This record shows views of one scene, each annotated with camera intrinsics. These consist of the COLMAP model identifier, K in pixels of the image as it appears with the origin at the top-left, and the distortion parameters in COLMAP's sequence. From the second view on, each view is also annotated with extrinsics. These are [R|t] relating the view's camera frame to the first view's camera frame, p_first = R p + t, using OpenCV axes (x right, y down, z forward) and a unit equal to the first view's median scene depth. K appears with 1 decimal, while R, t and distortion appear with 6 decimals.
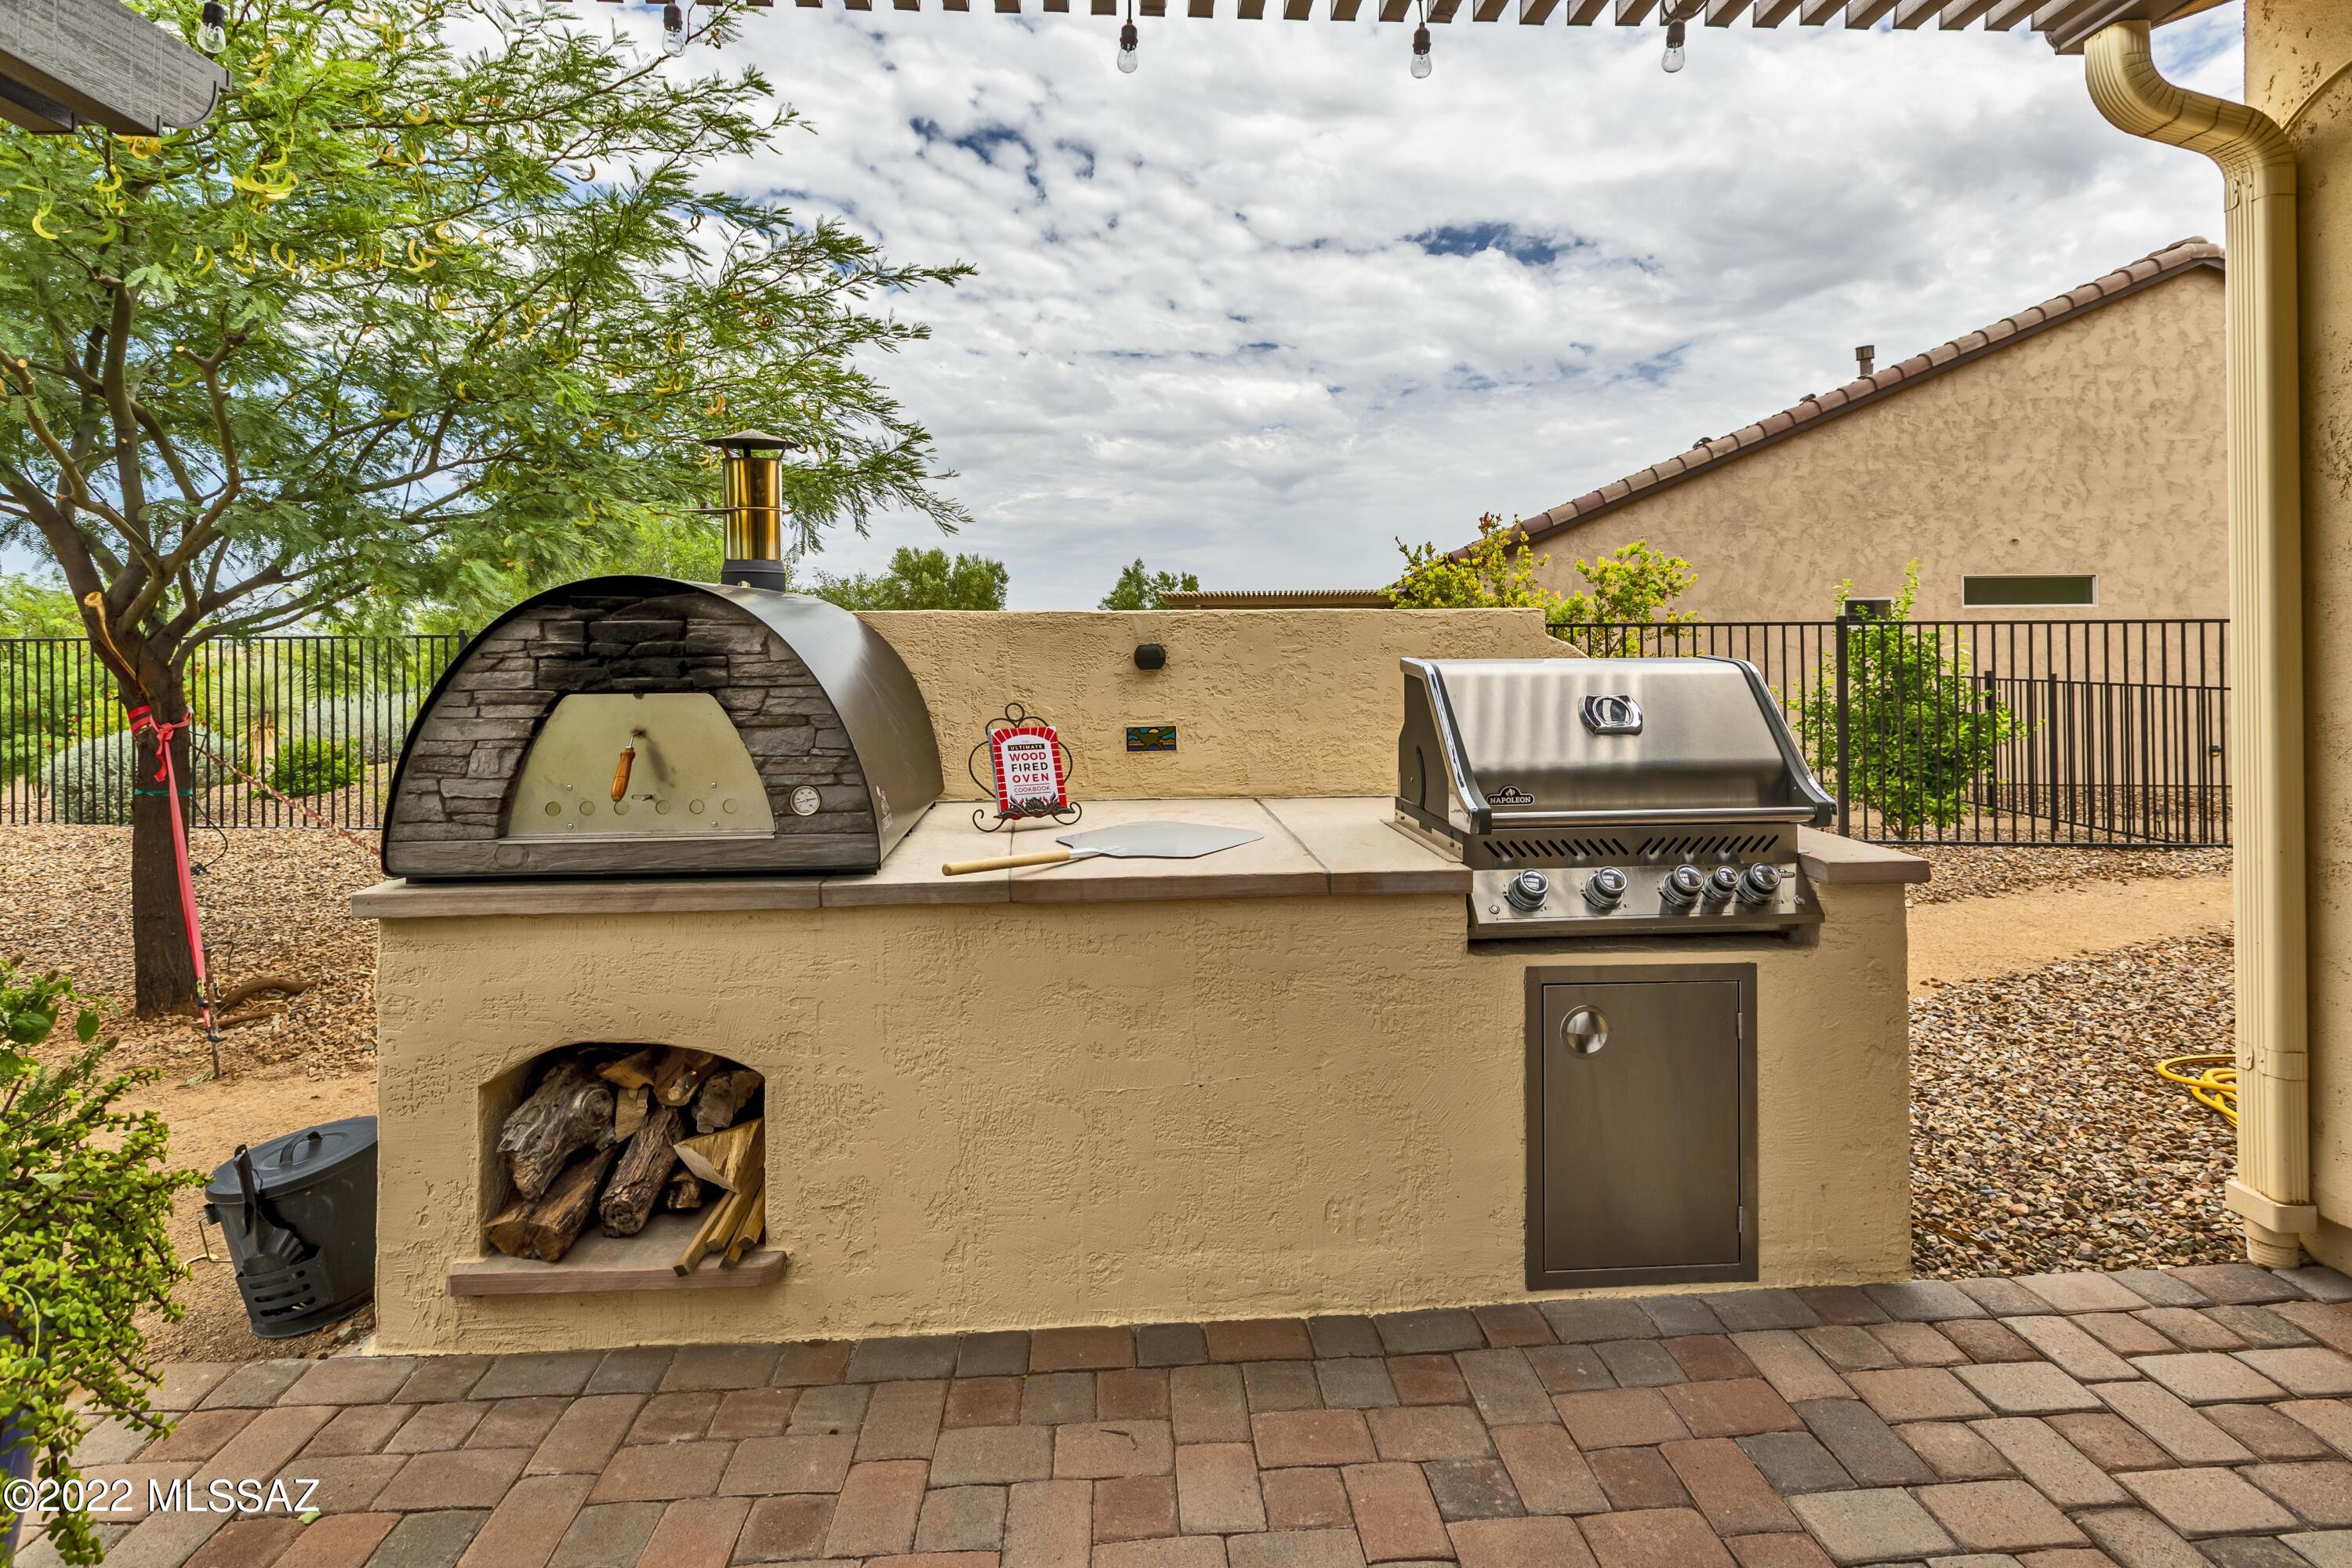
lens RADIAL K [[1132.4, 0, 1172.7], [0, 1132.4, 608.6], [0, 0, 1]] dist [-0.001229, -0.000027]
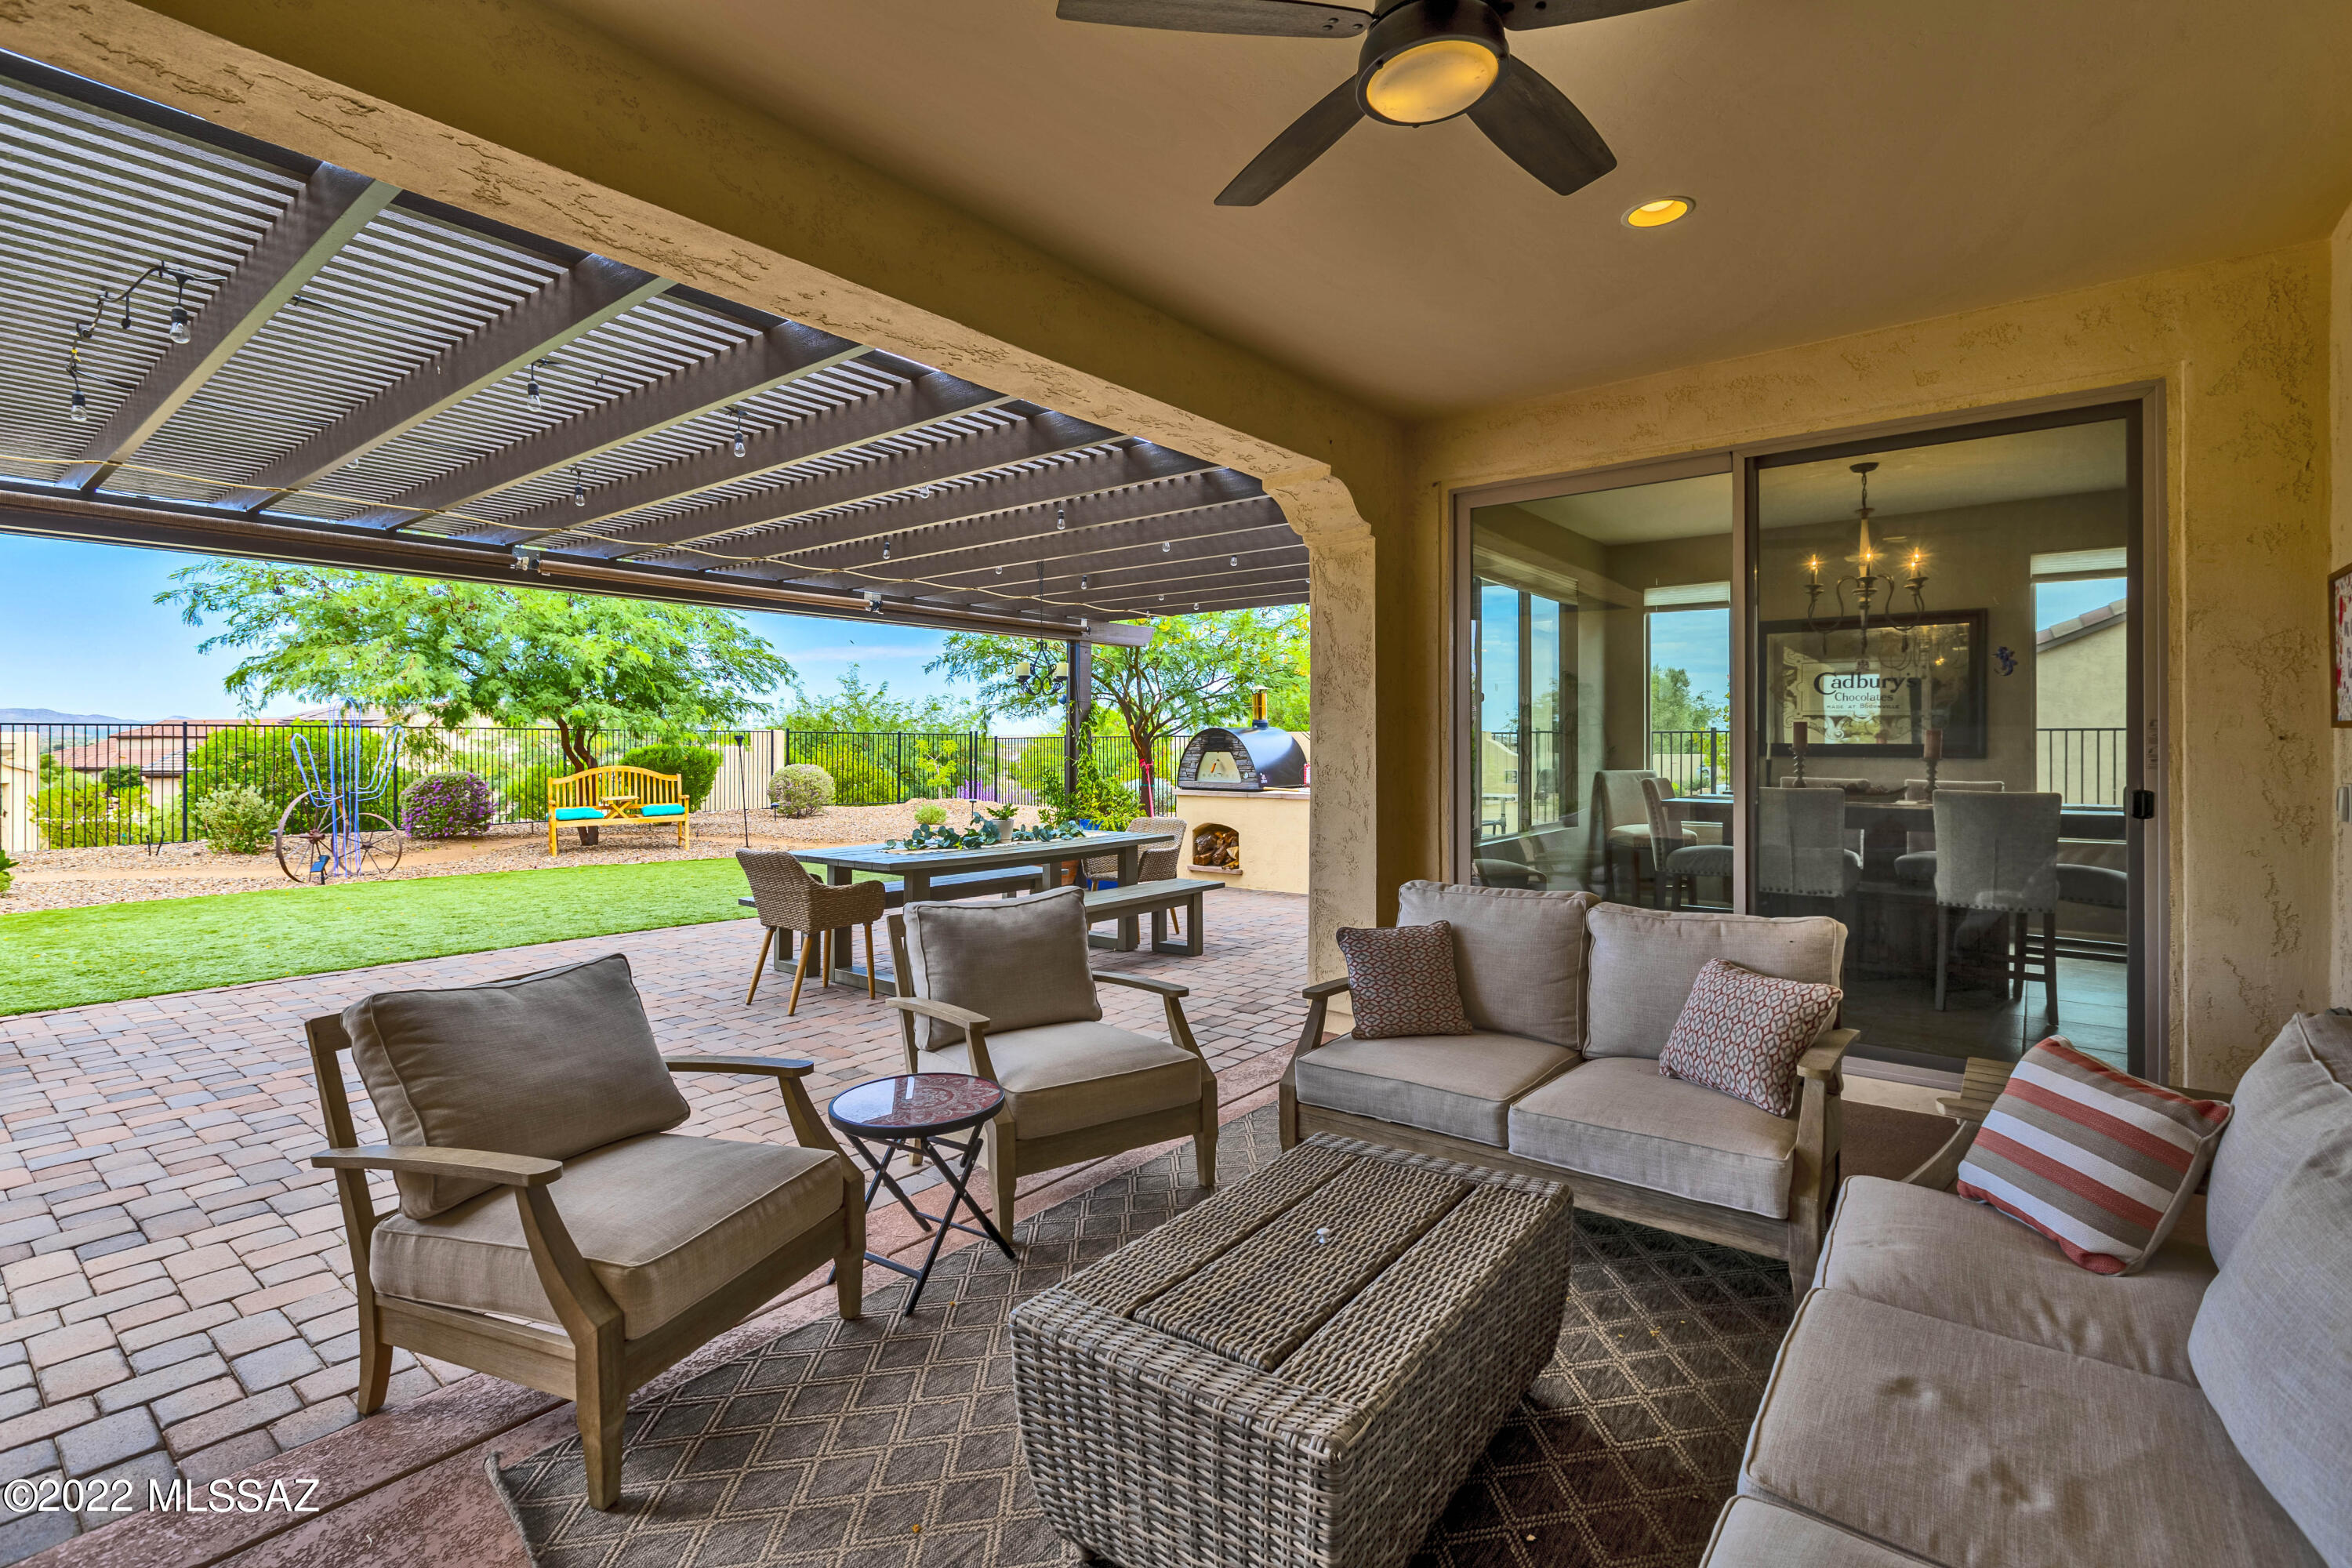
lens RADIAL K [[1079.3, 0, 1153.8], [0, 1079.3, 740.5], [0, 0, 1]] dist [-0.013947, 0.000016]
pose [[0.742682, 0.005561, -0.669622, 1.673729], [0.018543, 0.999411, 0.028865, -0.077618], [0.669388, -0.033854, 0.742141, -1.801780]]
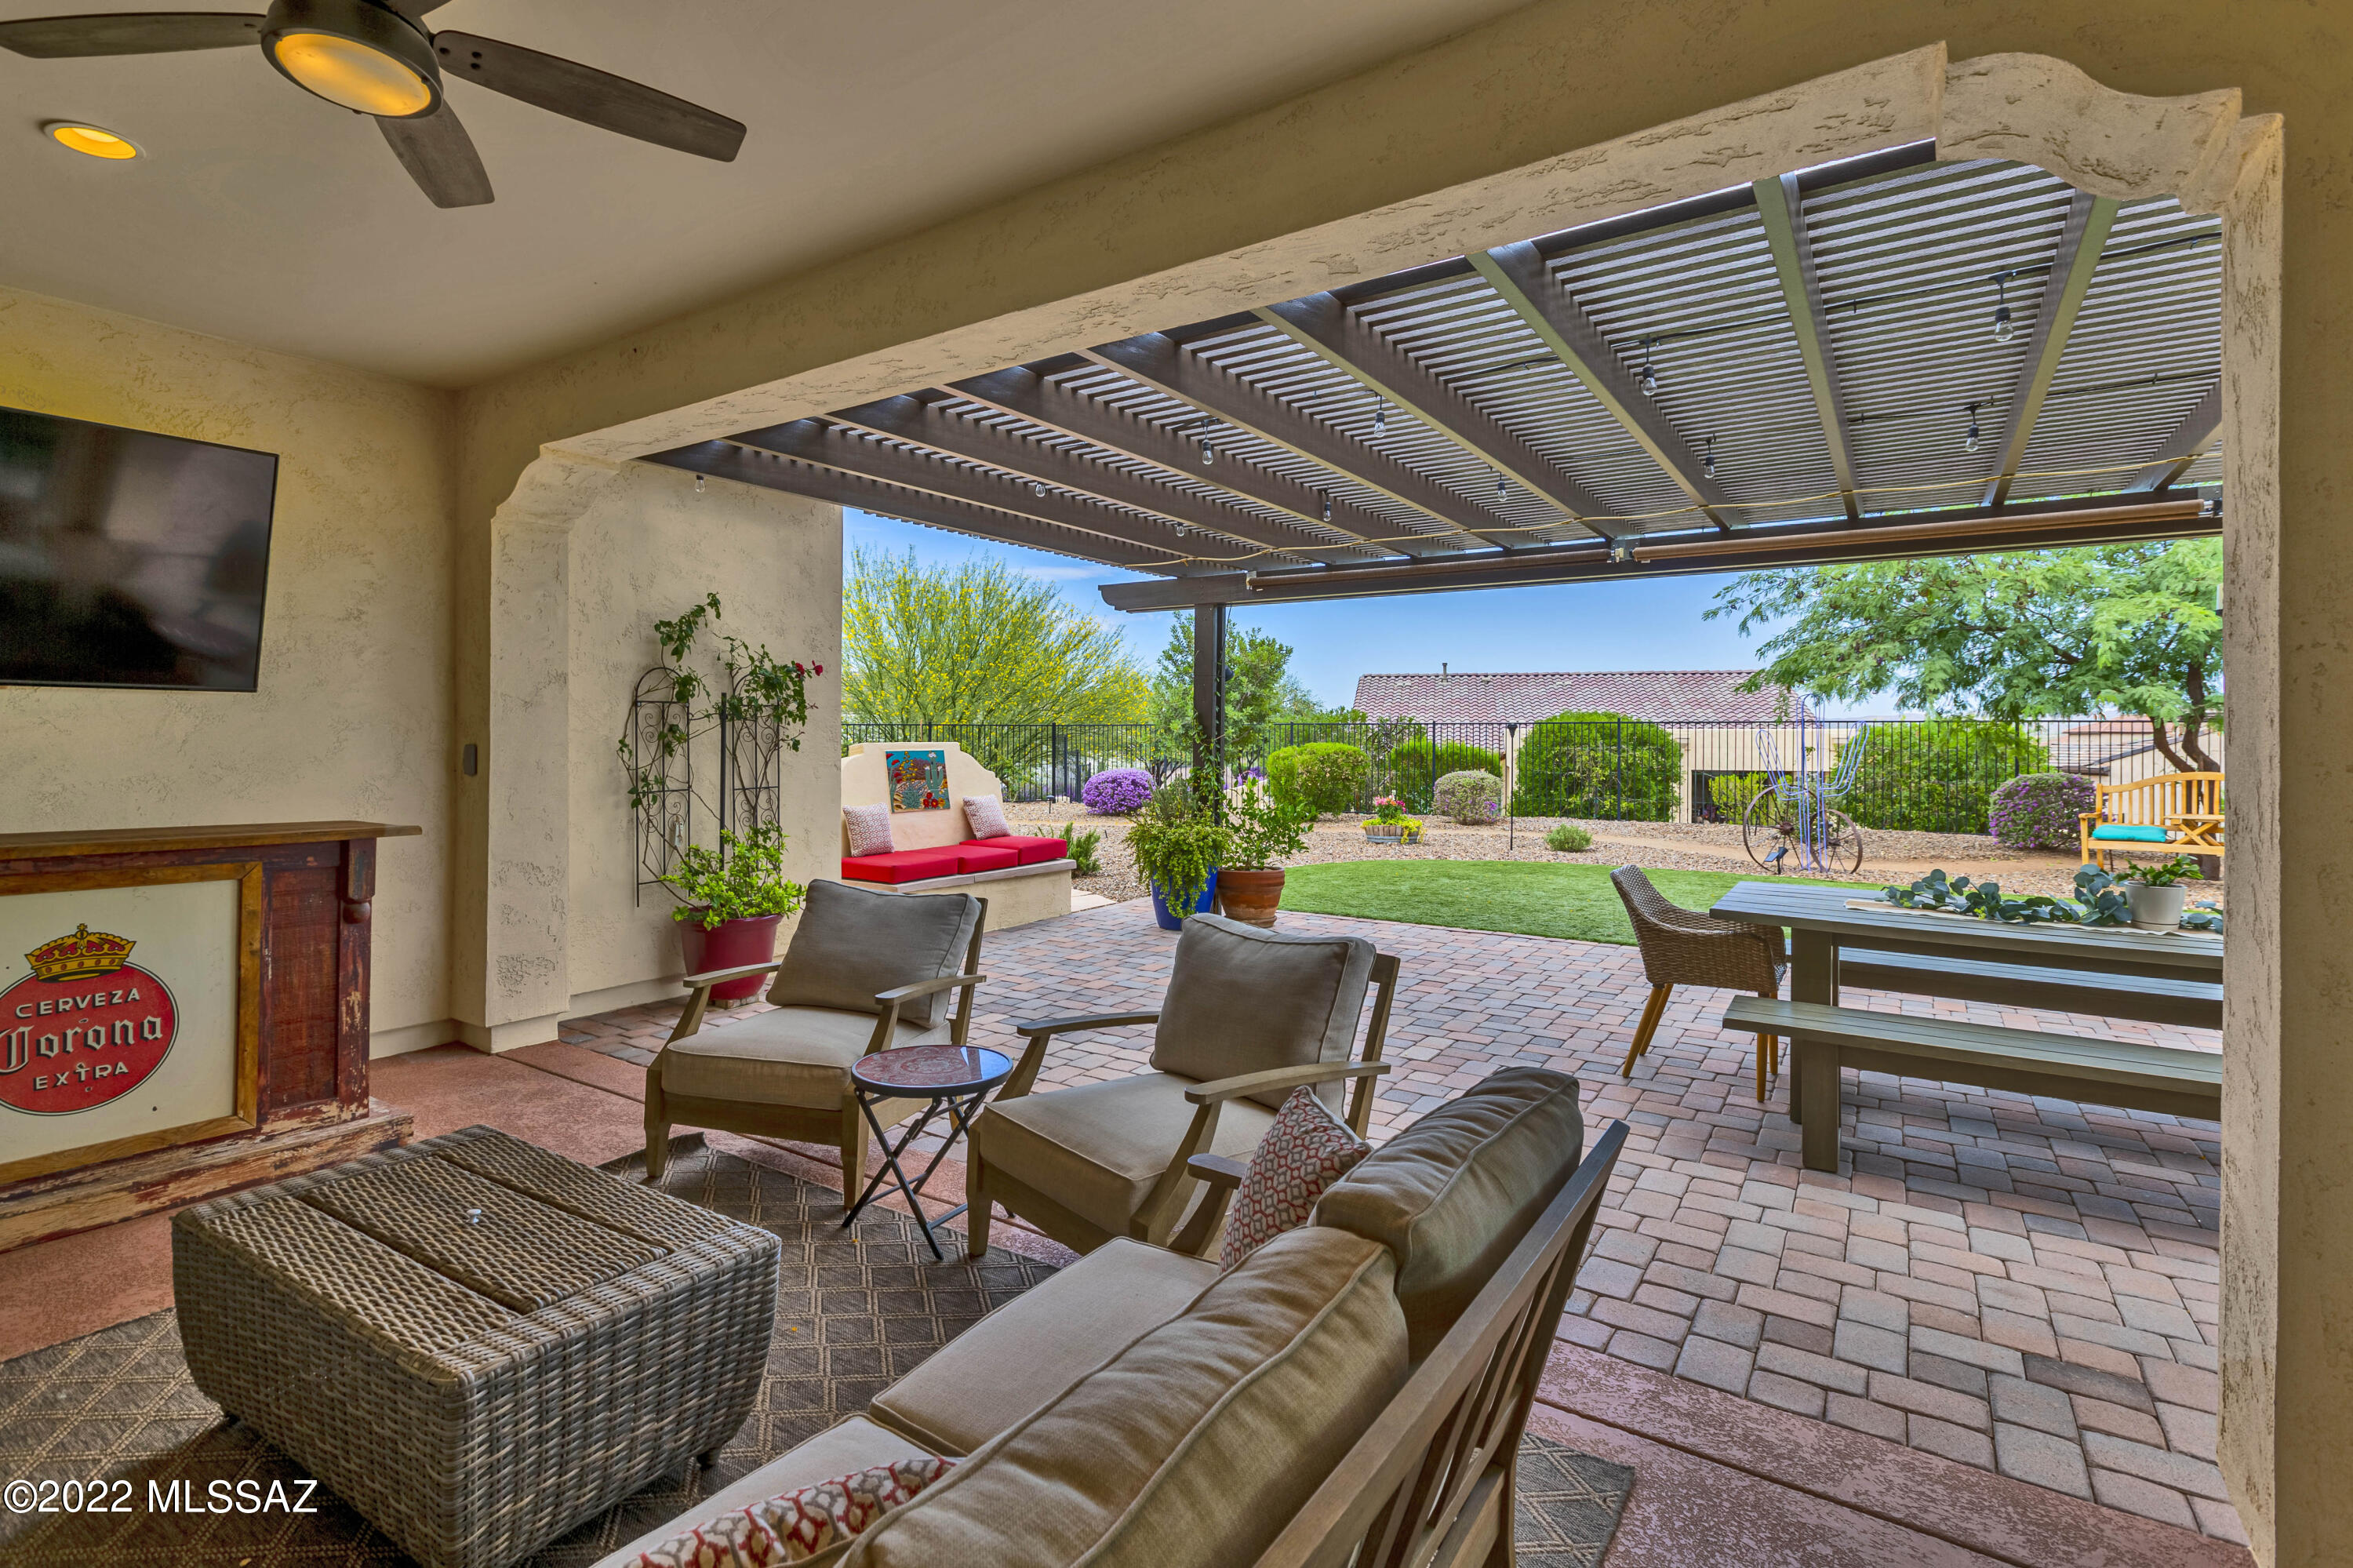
lens RADIAL K [[1099.5, 0, 1122.7], [0, 1099.5, 732.6], [0, 0, 1]] dist [-0.015182, -0.000041]
pose [[-0.615363, 0.002903, -0.788238, 1.606059], [0.028402, 0.999426, -0.018491, -0.037816], [0.787732, -0.033766, -0.615092, -0.623474]]
